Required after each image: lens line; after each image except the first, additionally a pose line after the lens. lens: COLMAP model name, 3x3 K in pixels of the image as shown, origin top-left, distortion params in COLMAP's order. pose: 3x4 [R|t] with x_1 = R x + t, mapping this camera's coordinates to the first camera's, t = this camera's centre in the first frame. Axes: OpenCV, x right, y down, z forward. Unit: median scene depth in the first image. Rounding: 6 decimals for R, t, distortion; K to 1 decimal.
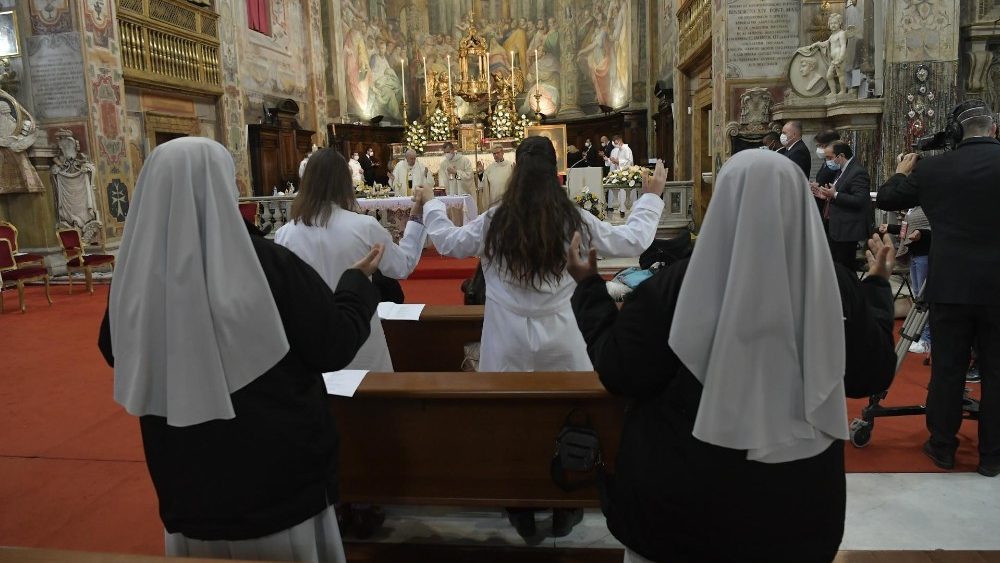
lens RADIAL K [[689.4, 0, 500.0], [0, 689.4, 281.5], [0, 0, 1]] dist [-0.066088, 0.009927]
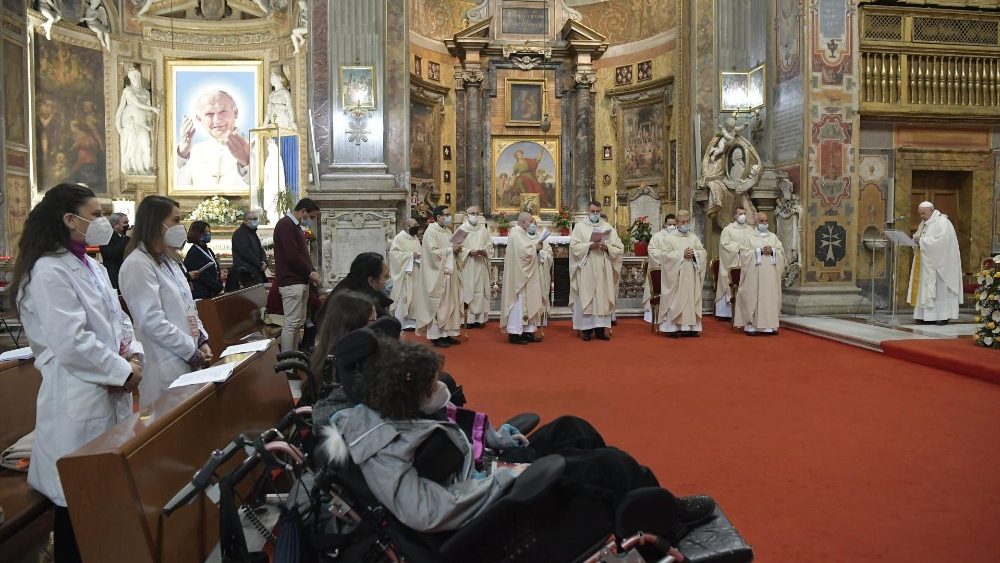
lens RADIAL K [[689.4, 0, 500.0], [0, 689.4, 281.5], [0, 0, 1]] dist [-0.066088, 0.009927]
pose [[0.217353, 0.100869, -0.970867, 0.237737], [-0.161789, 0.984611, 0.066076, -0.050653], [0.962591, 0.142714, 0.230328, 0.307675]]
